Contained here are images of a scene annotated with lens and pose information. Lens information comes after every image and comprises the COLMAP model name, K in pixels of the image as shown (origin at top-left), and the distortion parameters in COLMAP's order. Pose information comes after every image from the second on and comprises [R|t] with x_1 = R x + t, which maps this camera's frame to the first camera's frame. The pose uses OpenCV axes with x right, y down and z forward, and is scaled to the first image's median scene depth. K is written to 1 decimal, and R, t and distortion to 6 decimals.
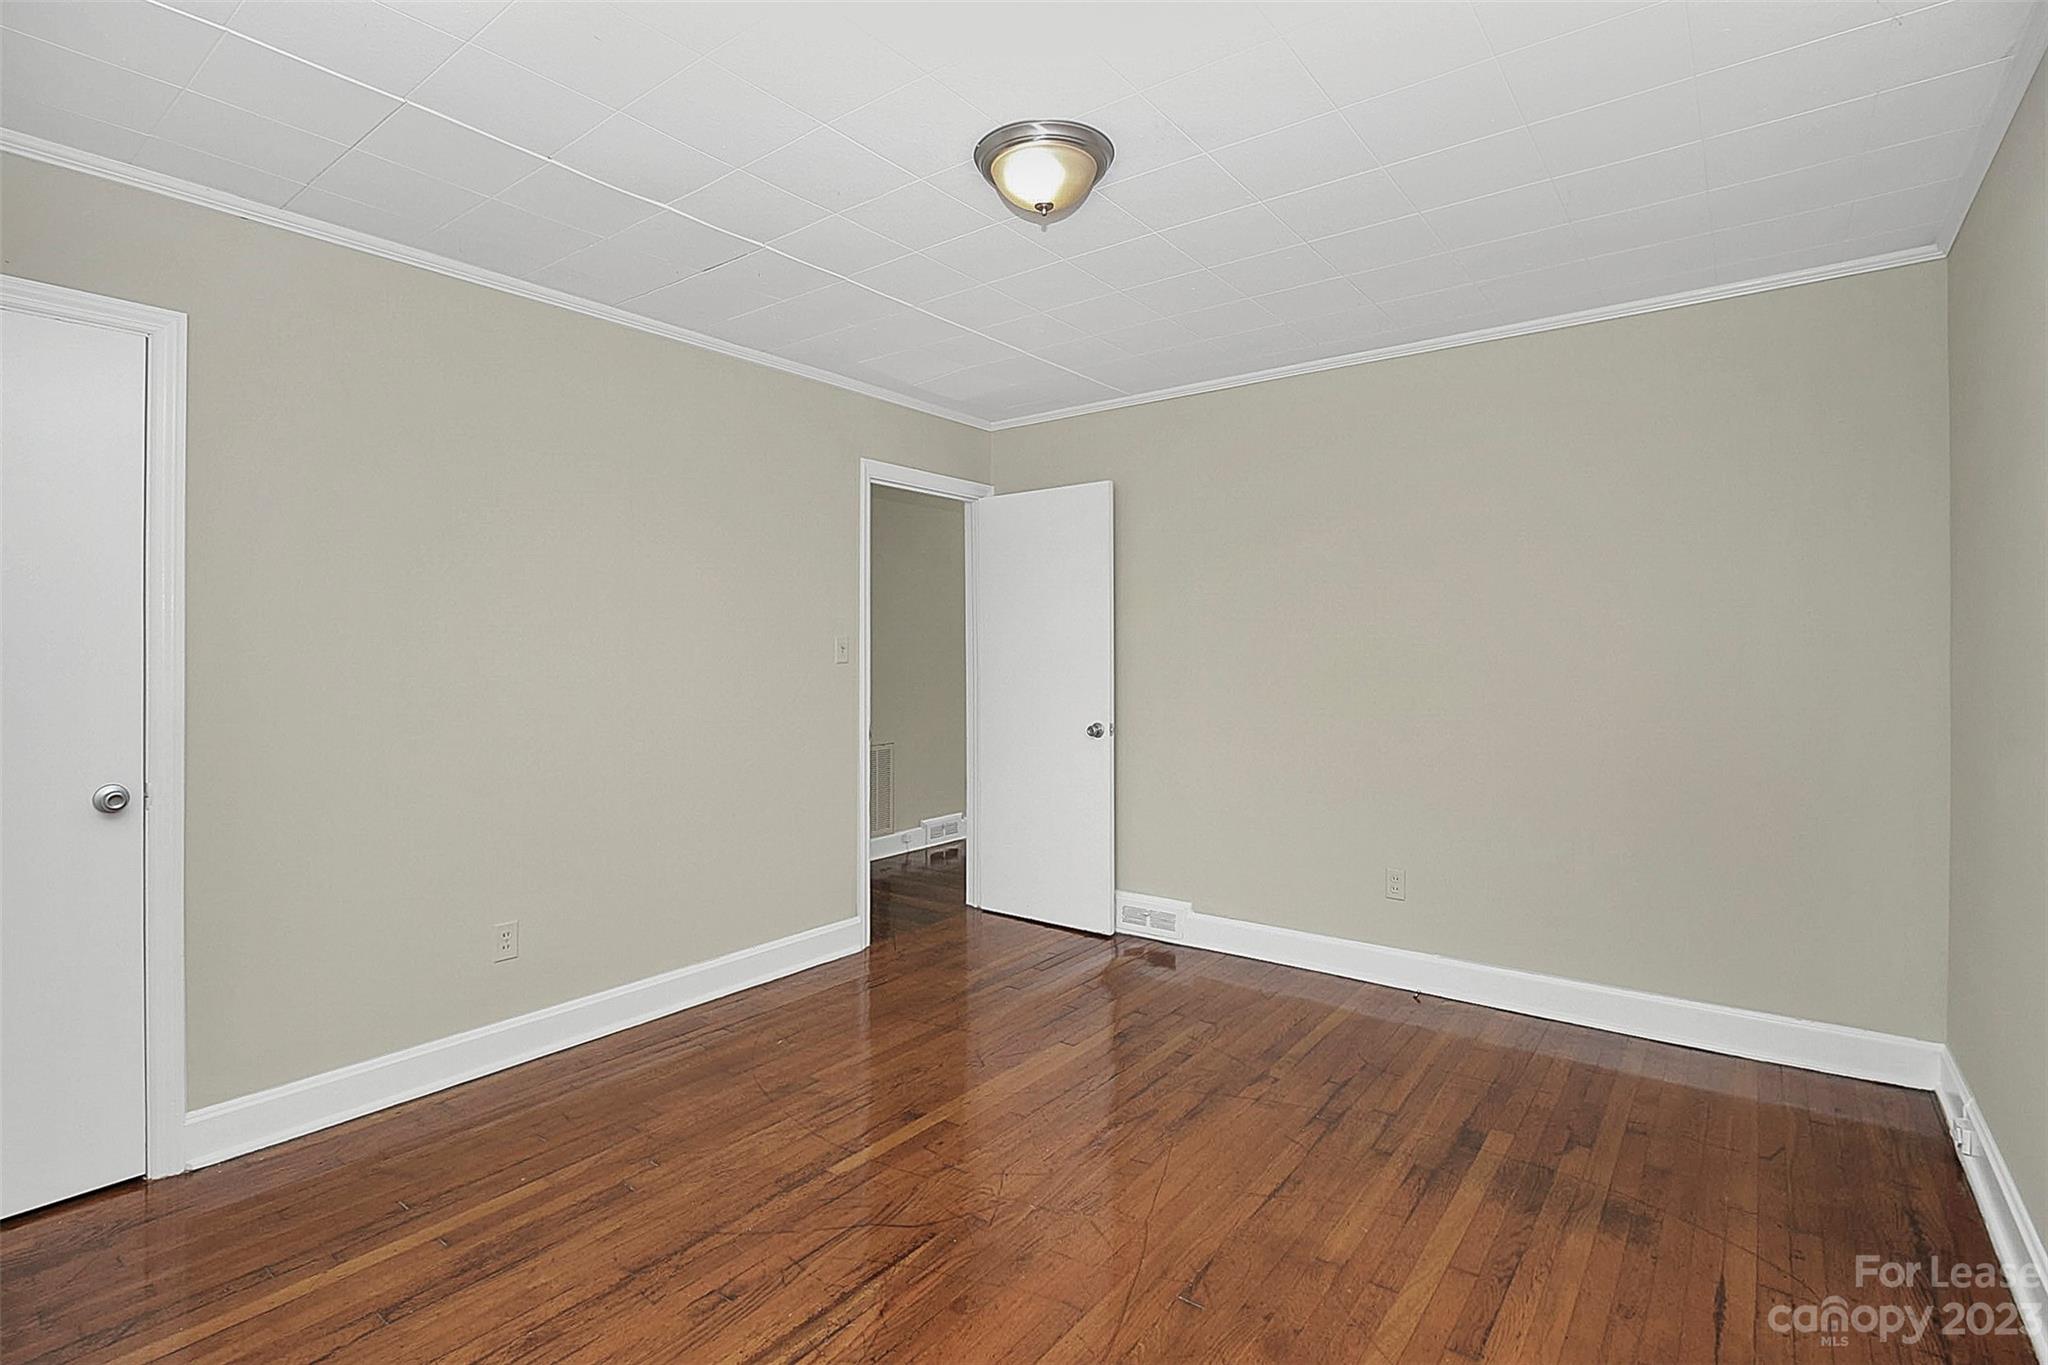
lens RADIAL K [[963.5, 0, 1028.5], [0, 963.5, 645.5], [0, 0, 1]] dist [0.002819, -0.011896]
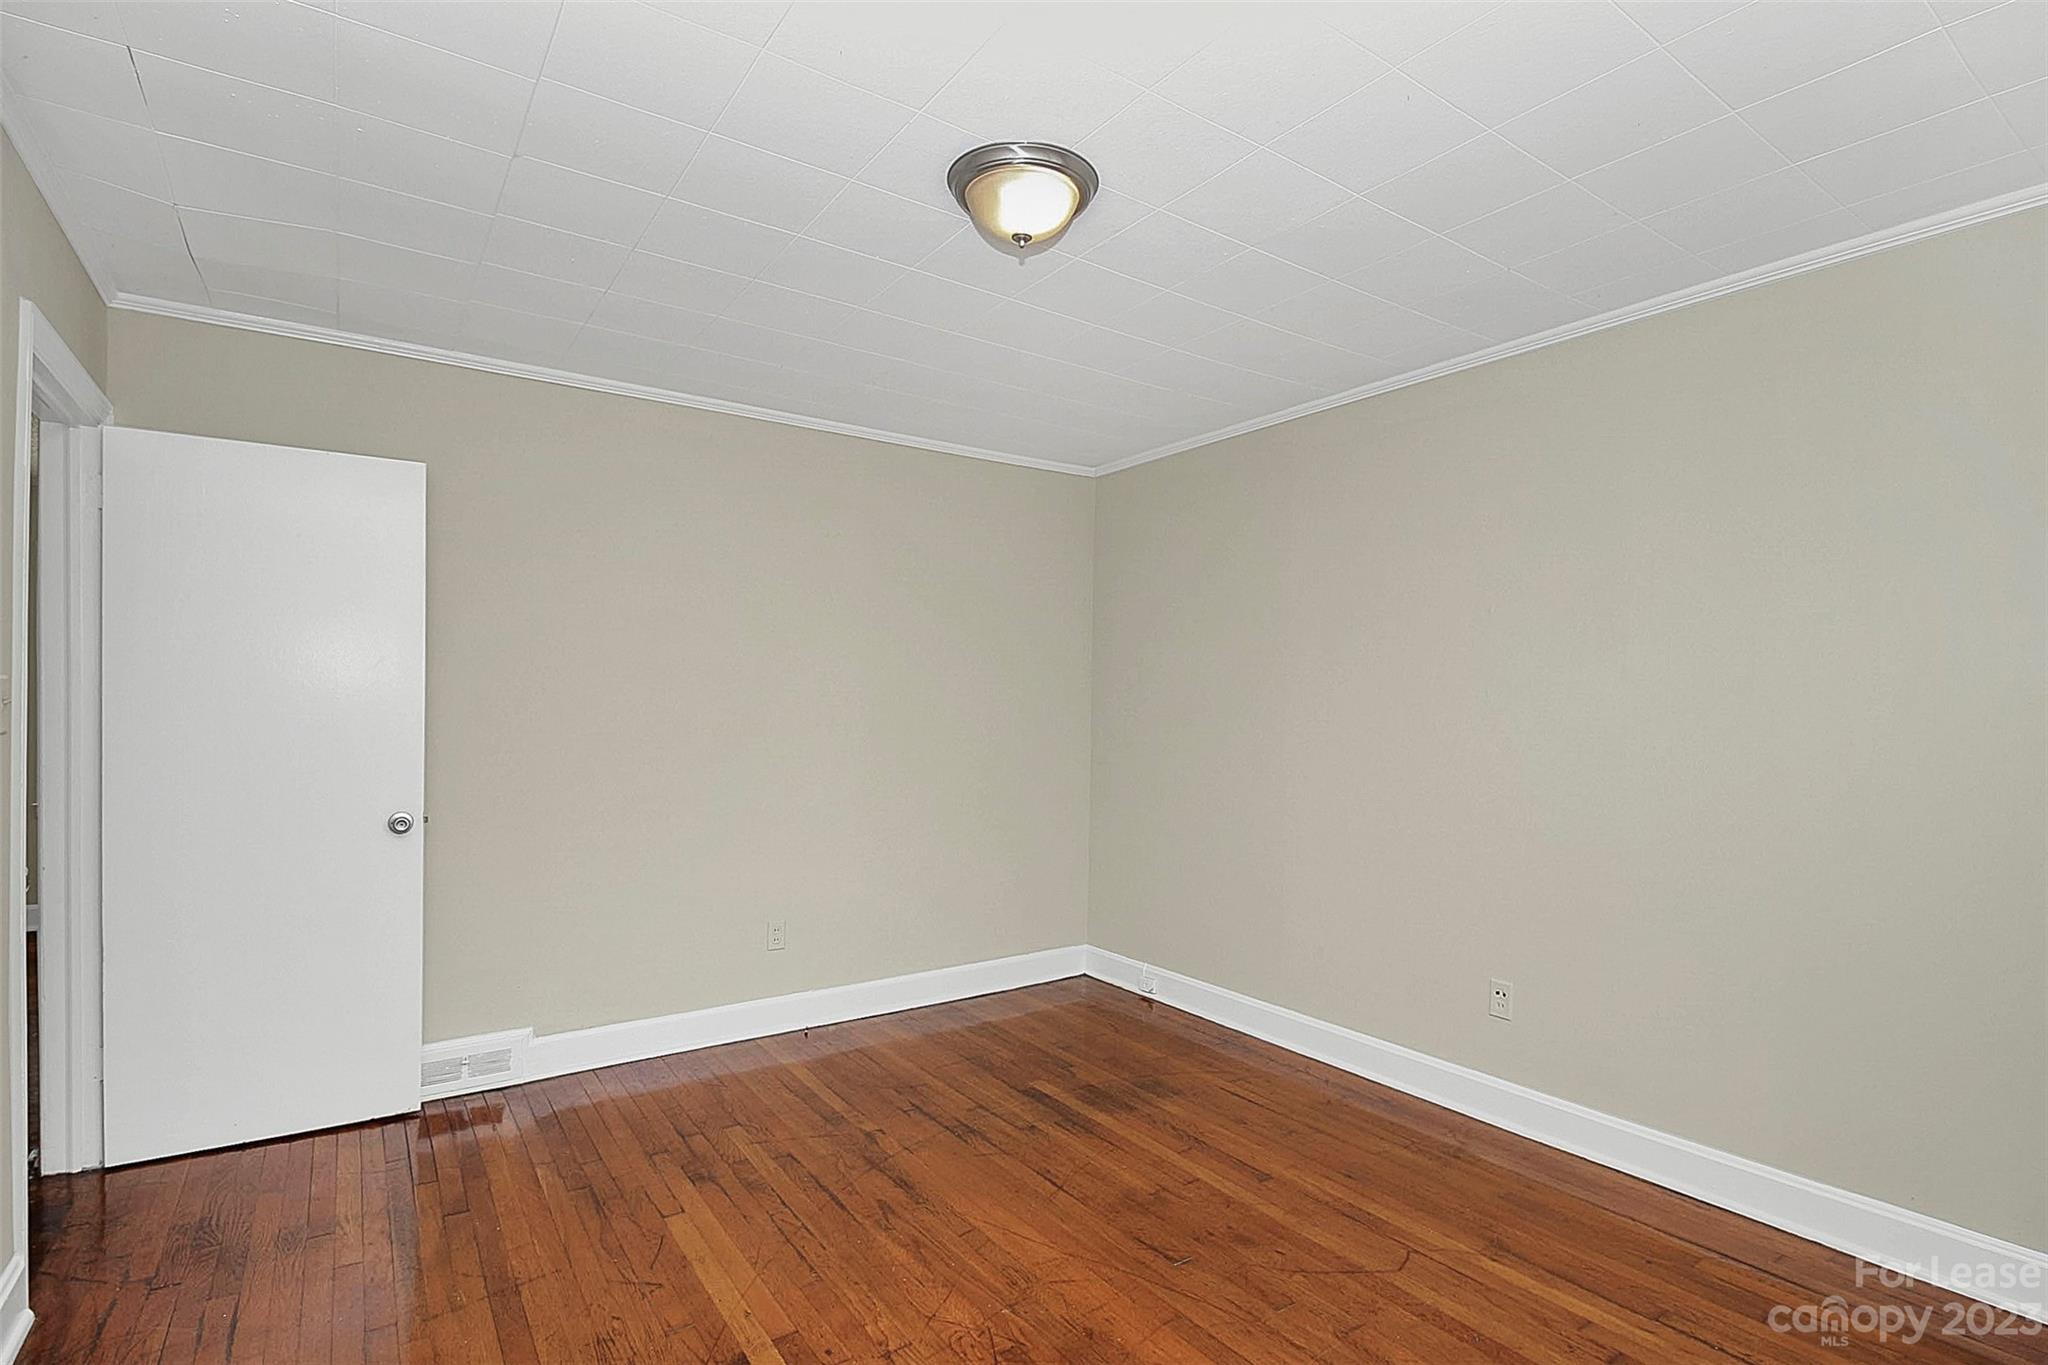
lens RADIAL K [[984.8, 0, 1025.1], [0, 984.8, 717.1], [0, 0, 1]] dist [-0.014041, -0.000126]
pose [[0.310785, -0.008680, 0.950441, -0.756164], [-0.013423, 0.999818, 0.013520, -0.005909], [-0.950386, -0.016960, 0.310612, 0.593412]]
